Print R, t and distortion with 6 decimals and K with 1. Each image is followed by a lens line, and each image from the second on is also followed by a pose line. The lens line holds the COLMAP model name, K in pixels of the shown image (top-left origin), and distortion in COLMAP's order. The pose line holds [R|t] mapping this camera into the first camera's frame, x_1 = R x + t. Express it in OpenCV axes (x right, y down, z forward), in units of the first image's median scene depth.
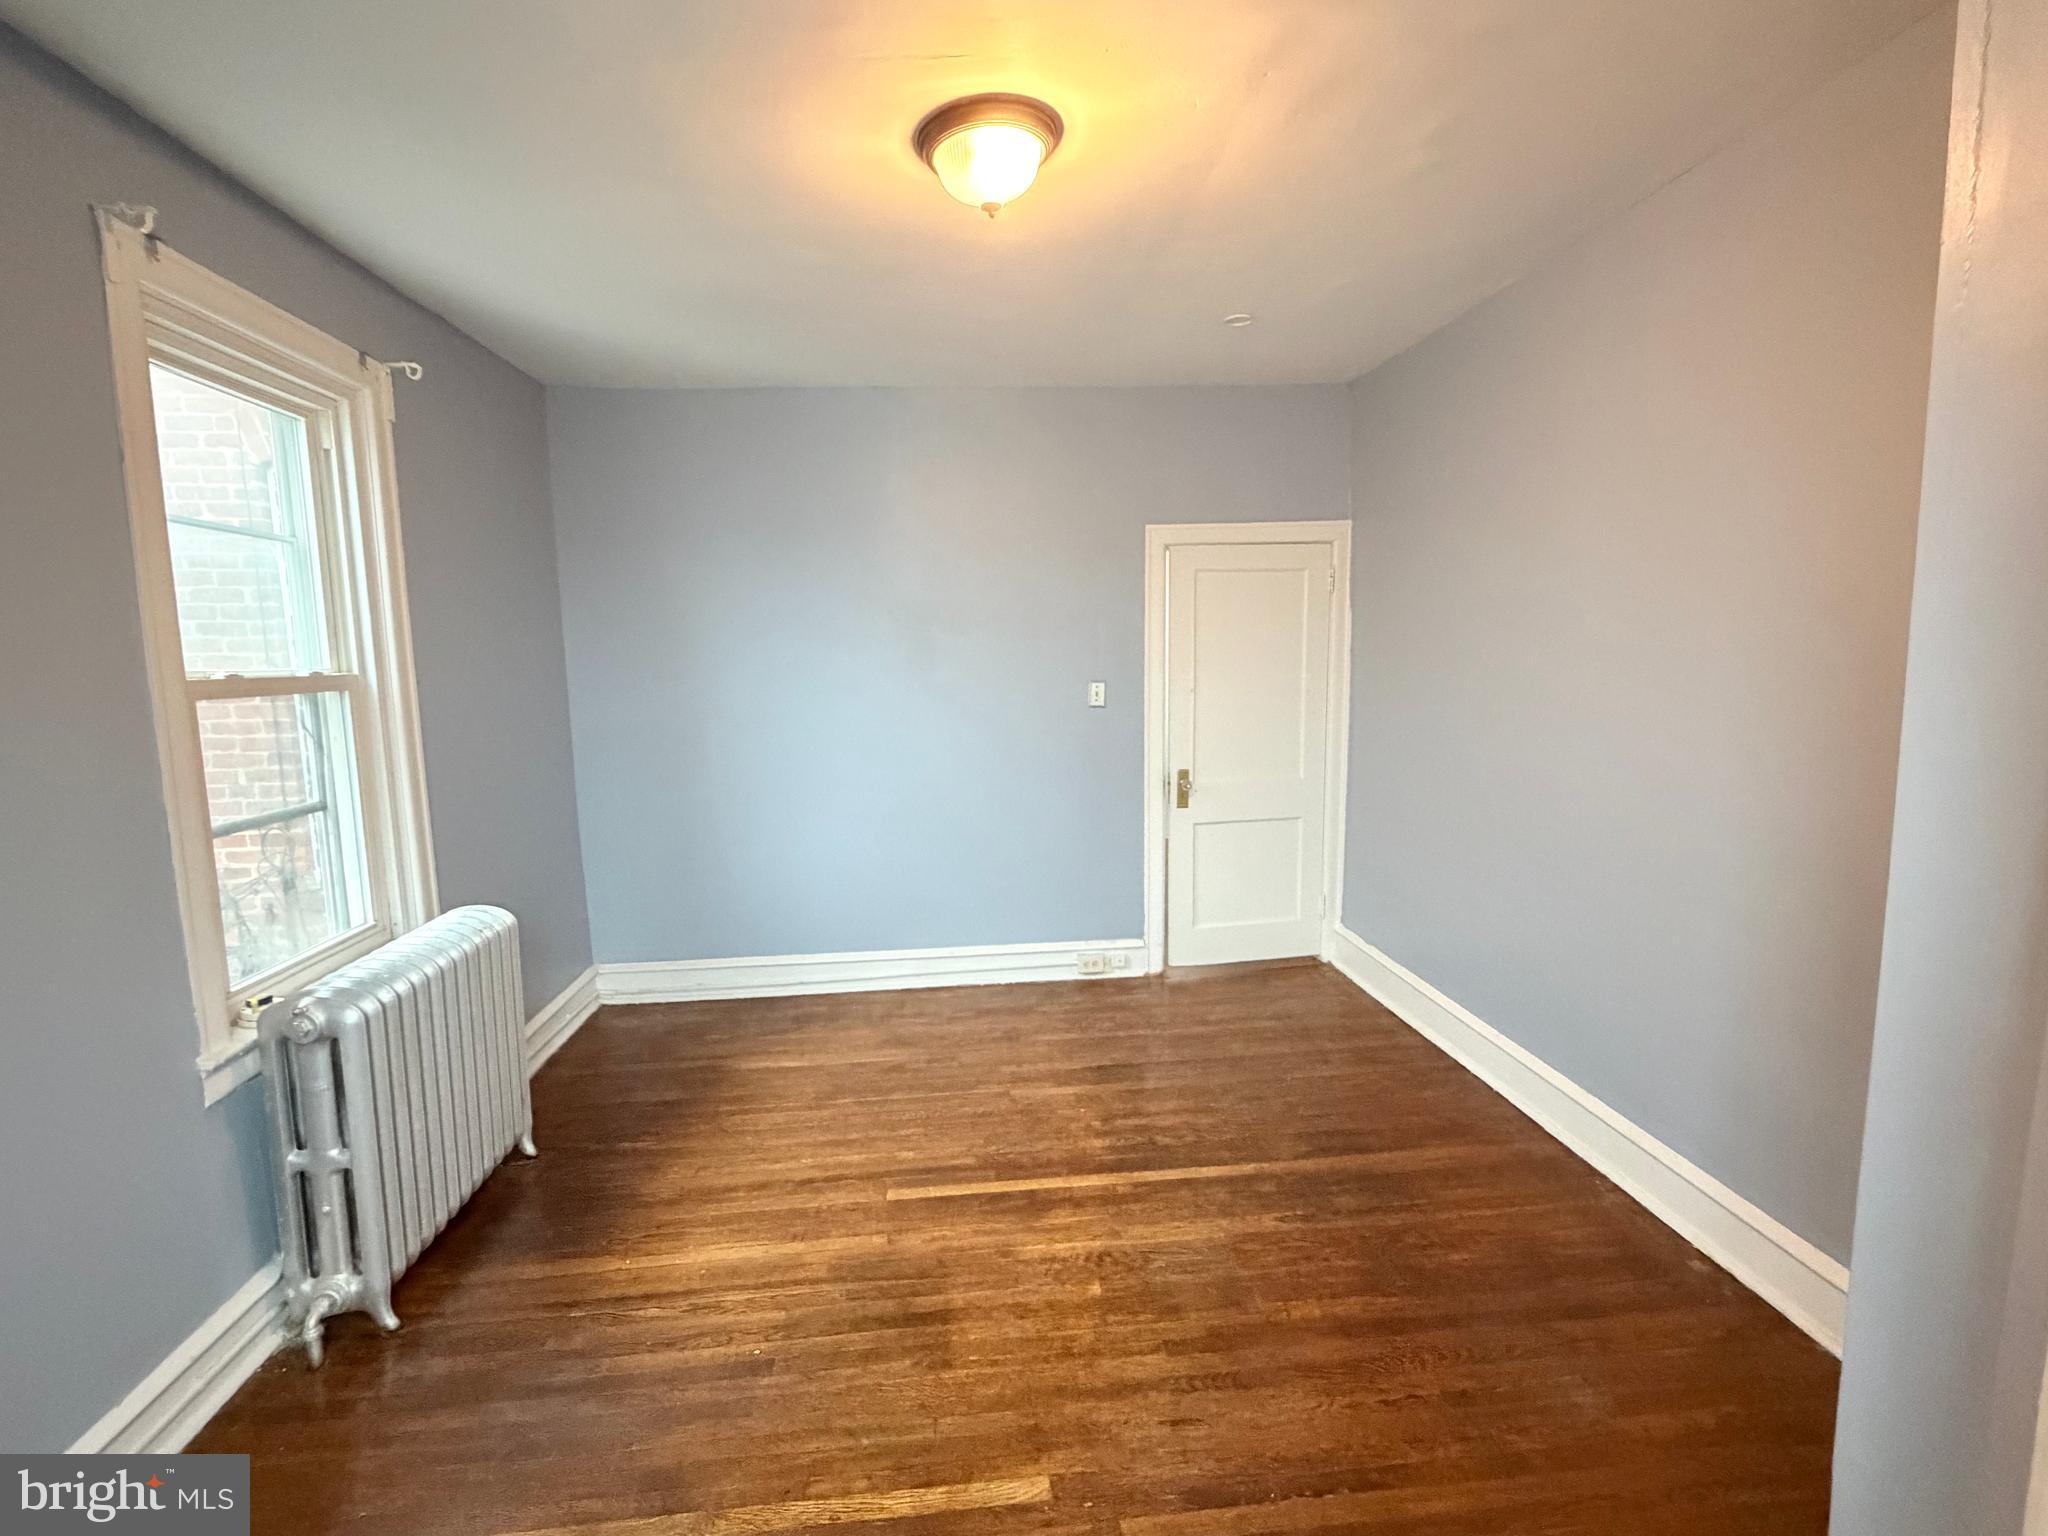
lens RADIAL K [[951.5, 0, 1024.0], [0, 951.5, 768.0], [0, 0, 1]] dist [0.000903, 0.000014]
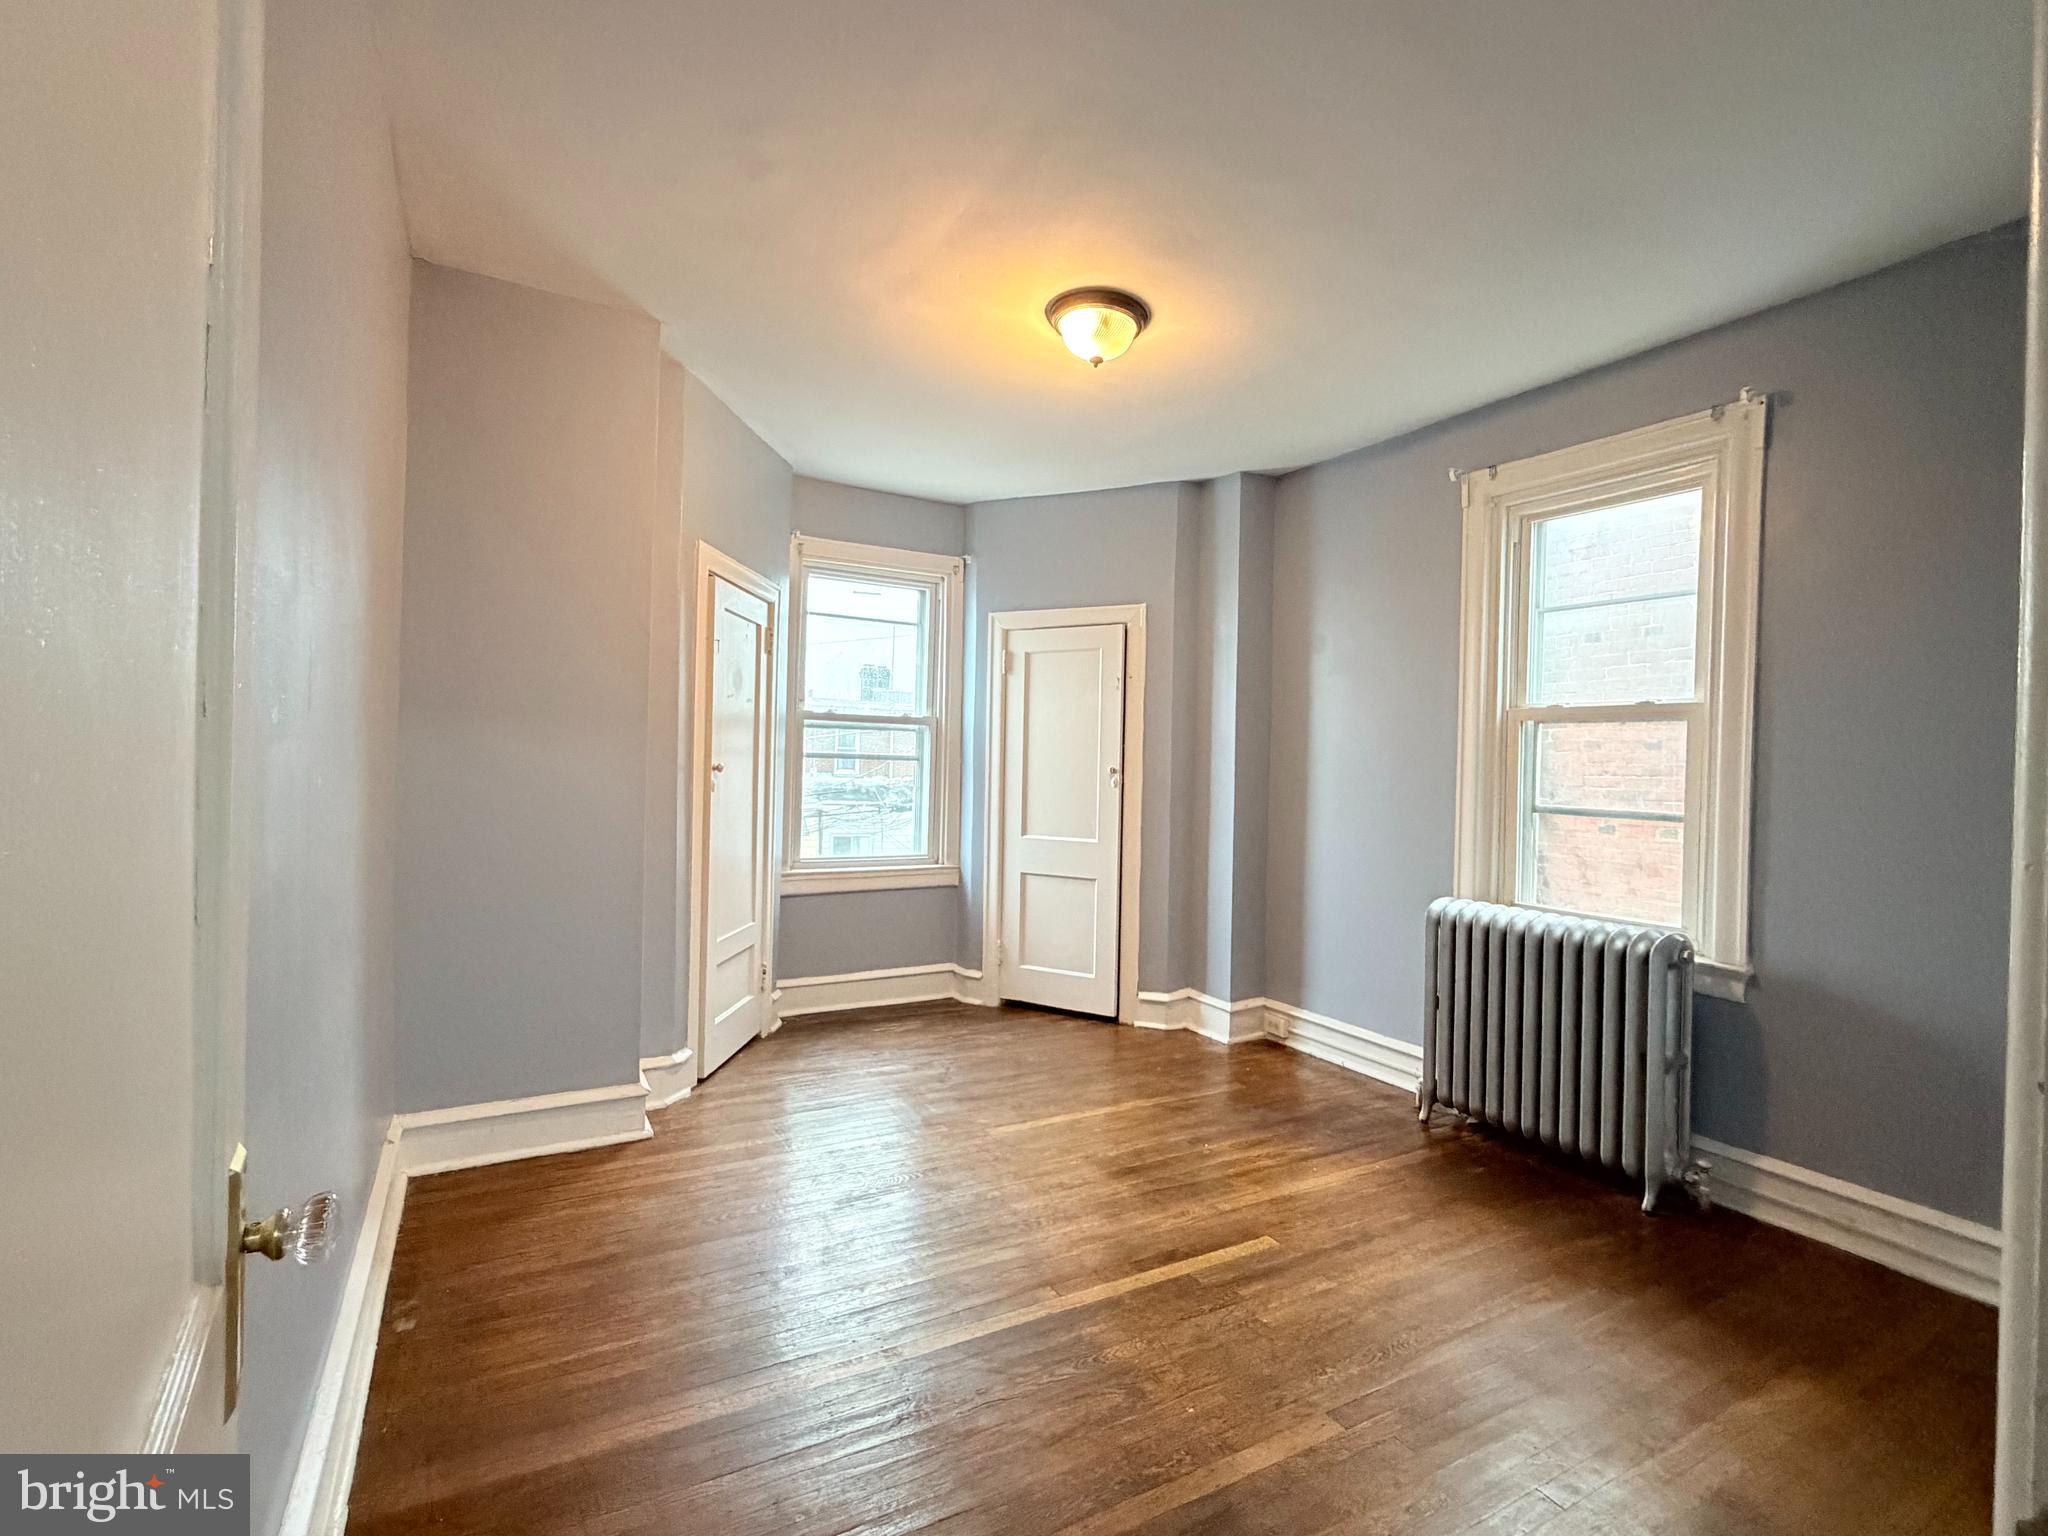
lens RADIAL K [[951.5, 0, 1024.0], [0, 951.5, 768.0], [0, 0, 1]] dist [0.000903, 0.000014]
pose [[-0.914885, 0.001011, -0.403713, 0.539926], [-0.054485, 0.990539, 0.125952, -0.138526], [0.400021, 0.137228, -0.906174, 1.978963]]
